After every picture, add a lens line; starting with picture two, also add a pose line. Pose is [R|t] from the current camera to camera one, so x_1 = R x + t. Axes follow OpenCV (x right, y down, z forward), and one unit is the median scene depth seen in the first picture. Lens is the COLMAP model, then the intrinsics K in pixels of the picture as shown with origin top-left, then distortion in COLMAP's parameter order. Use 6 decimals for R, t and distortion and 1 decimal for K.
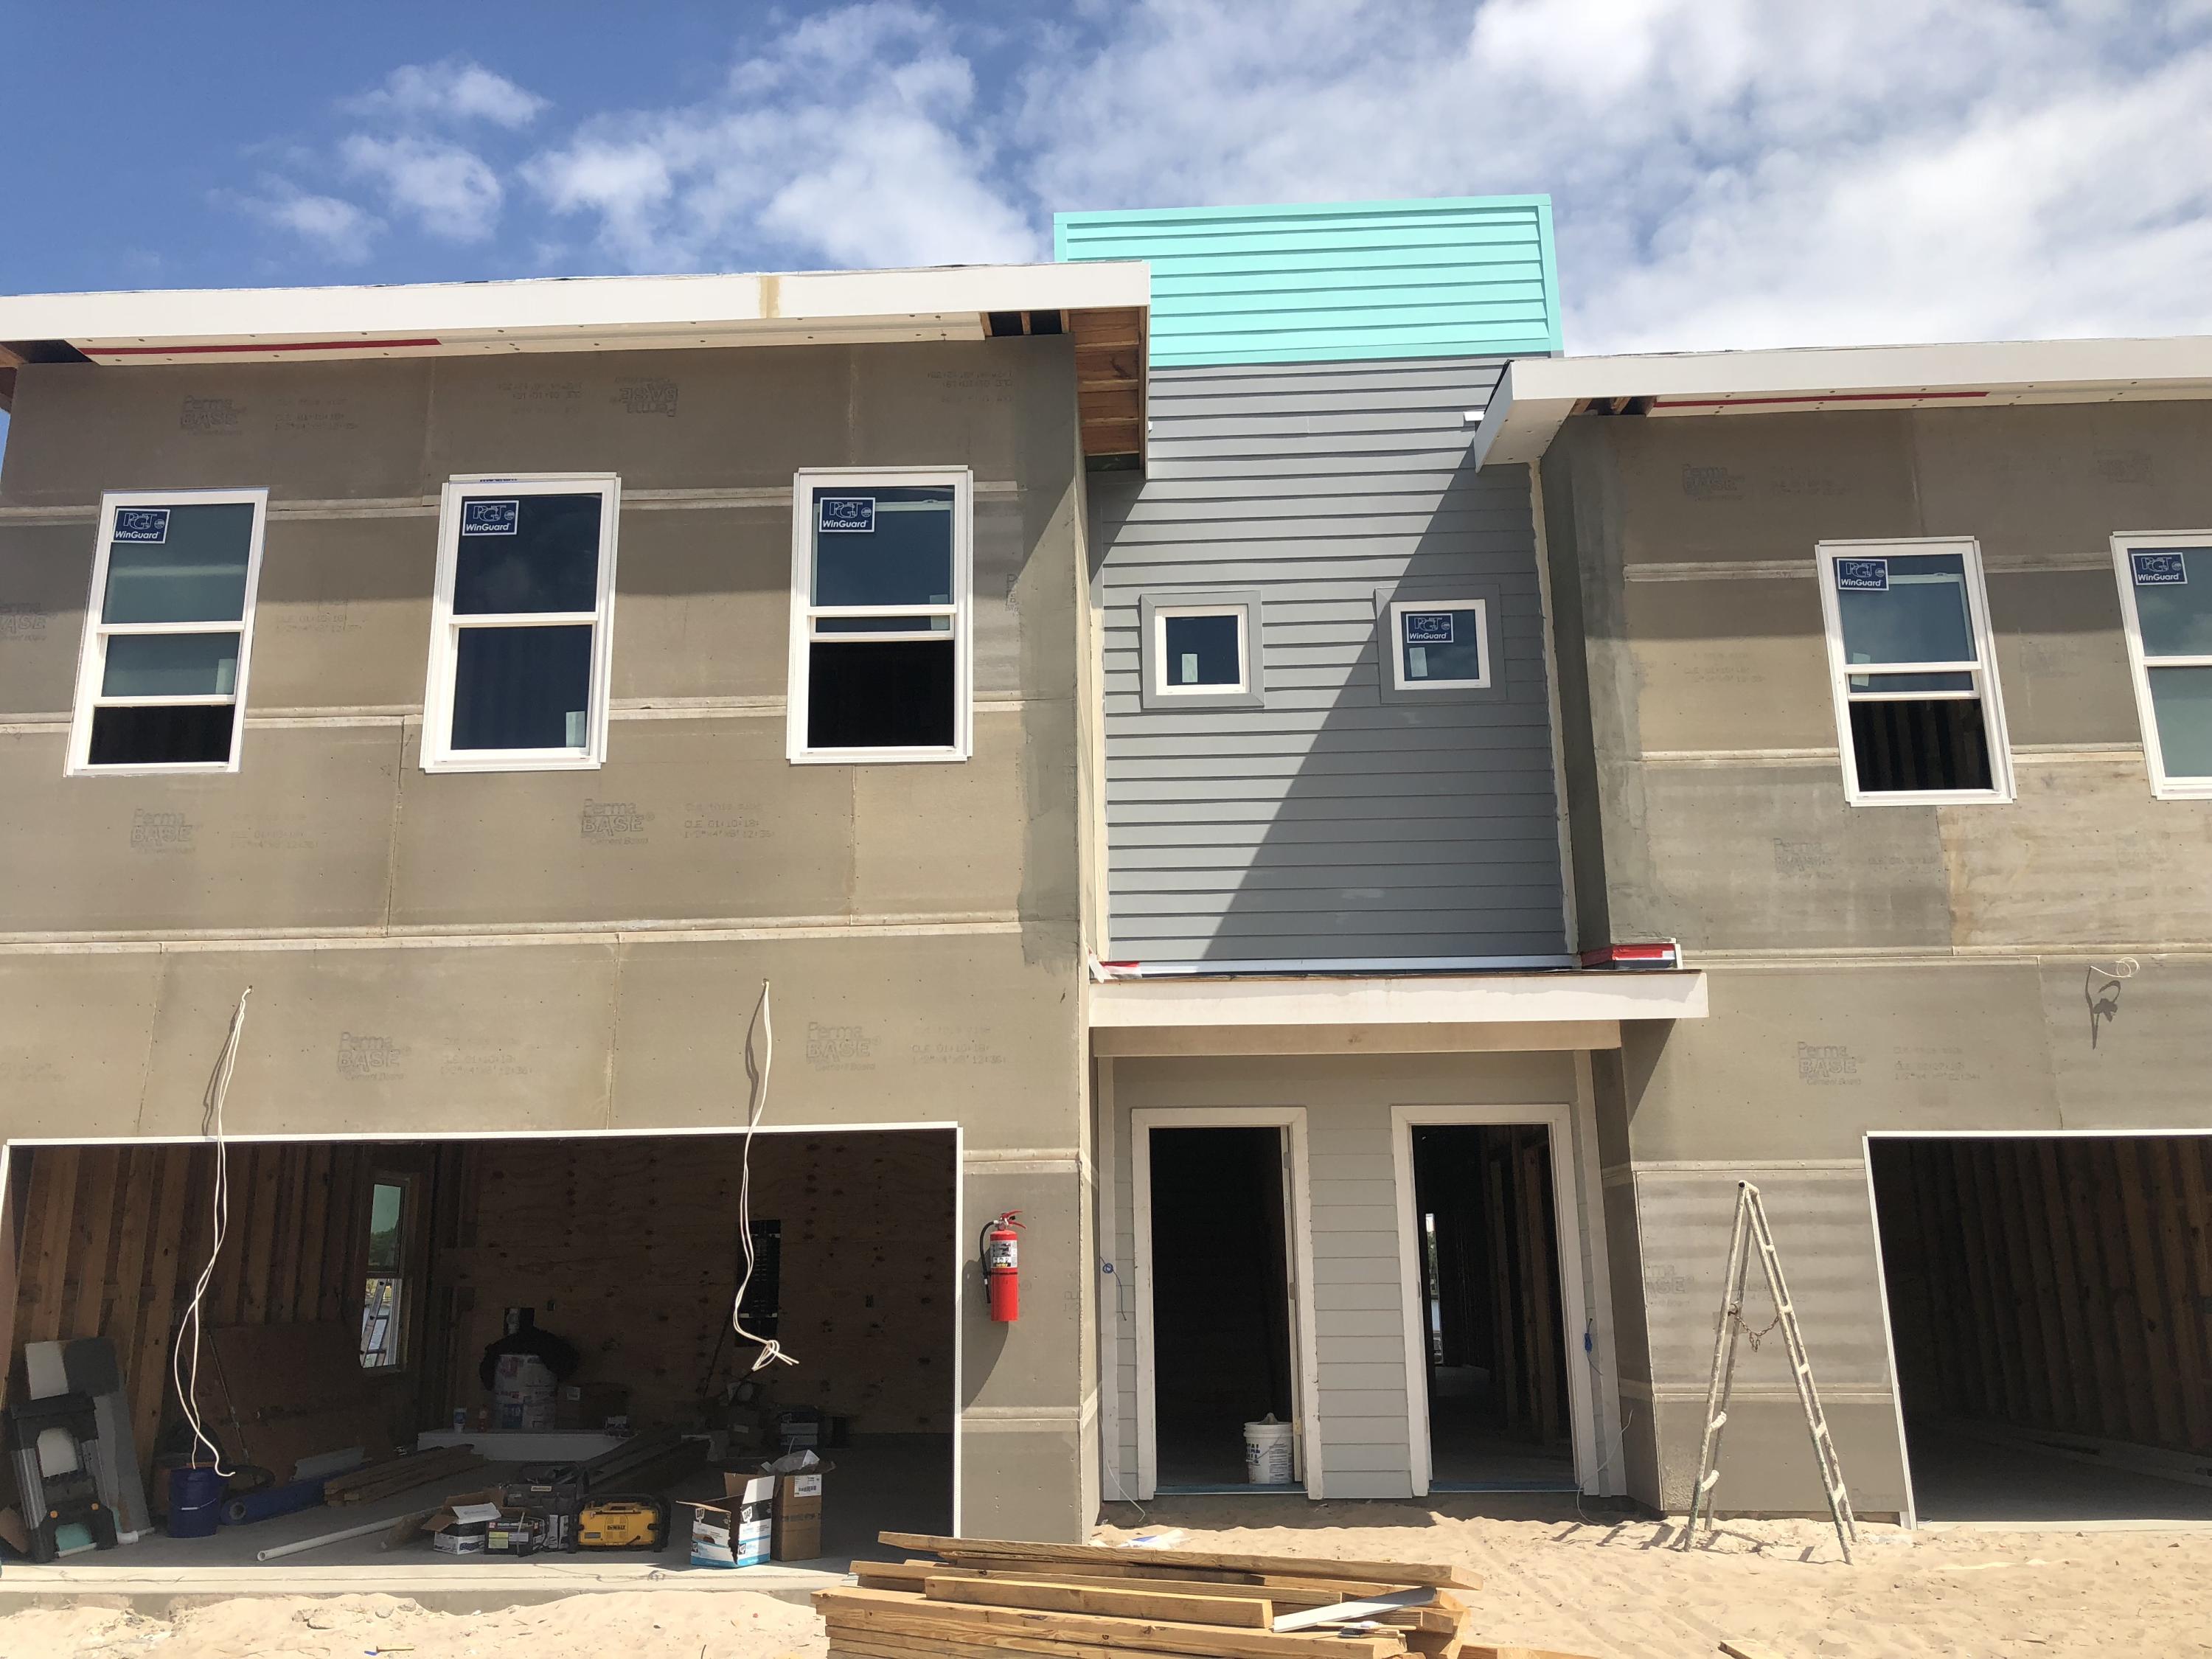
lens RADIAL K [[1596.4, 0, 1103.9], [0, 1596.4, 868.5], [0, 0, 1]] dist [0.034746, -0.001683]
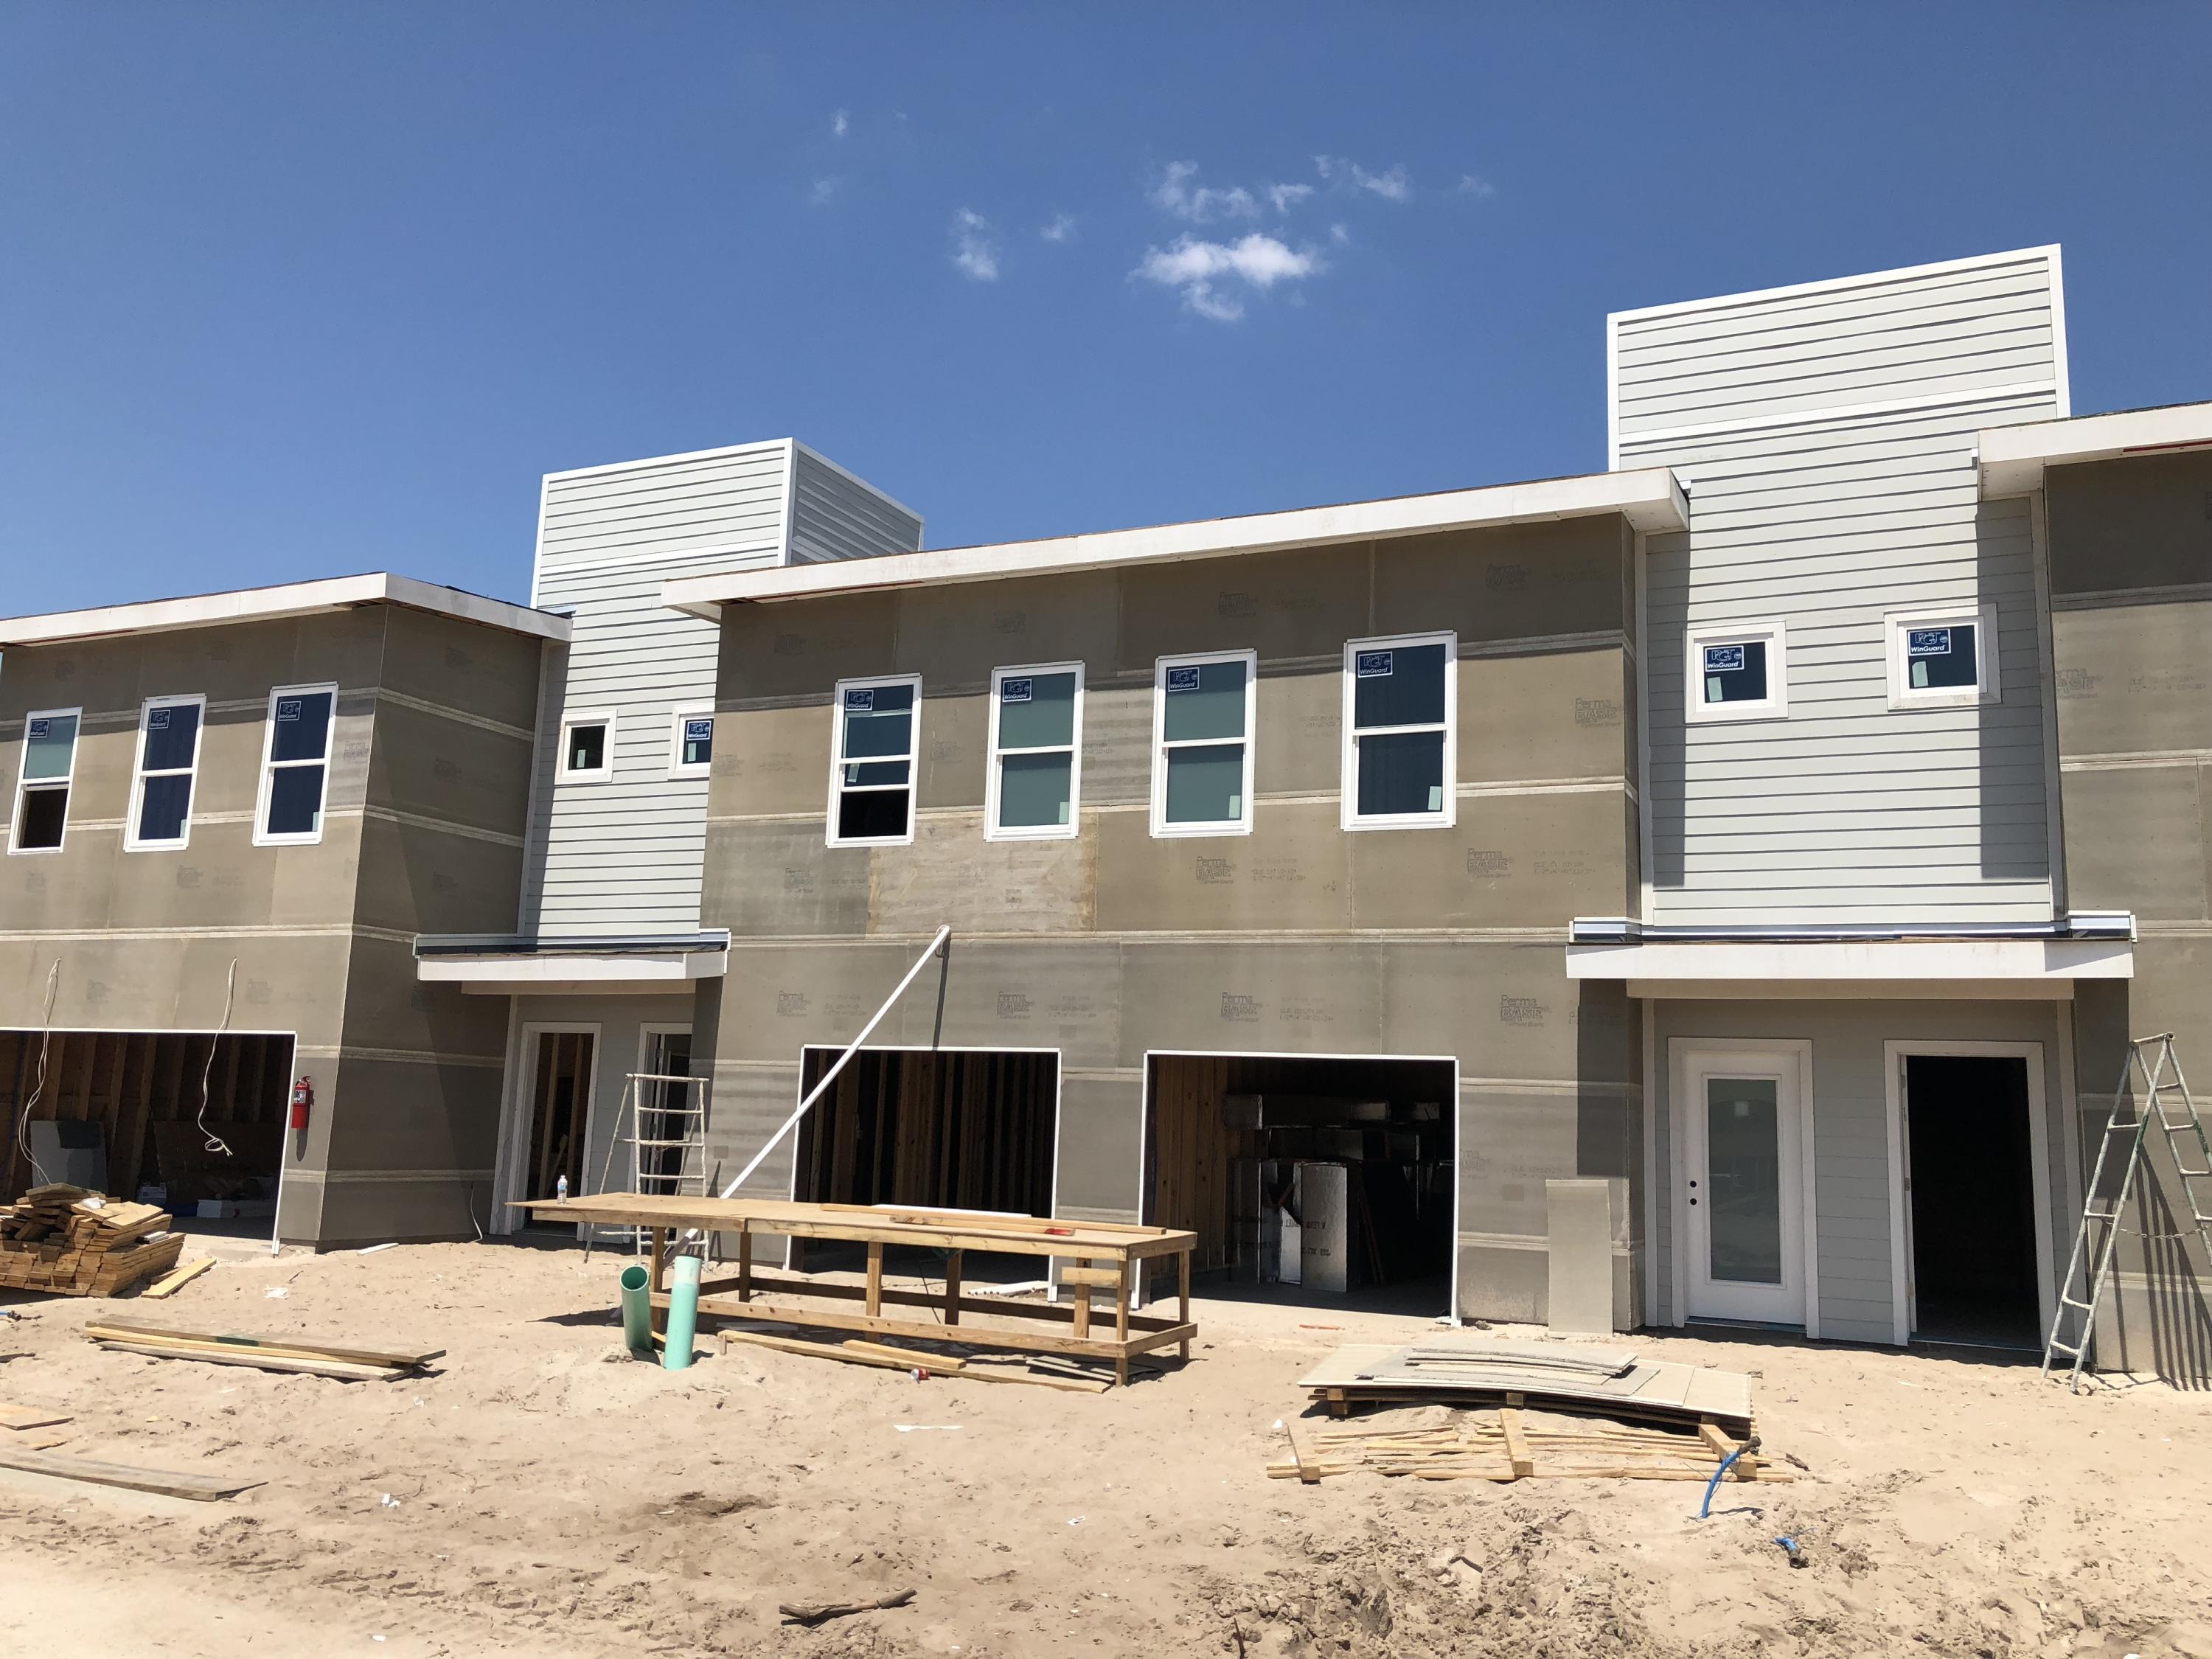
lens RADIAL K [[1794.4, 0, 1106.0], [0, 1794.4, 829.5], [0, 0, 1]] dist [0.046285, -0.057144]
pose [[0.930866, -0.019964, -0.364814, 1.416203], [0.035208, 0.998761, 0.035181, -0.113478], [0.363660, -0.045593, 0.930415, -0.607841]]
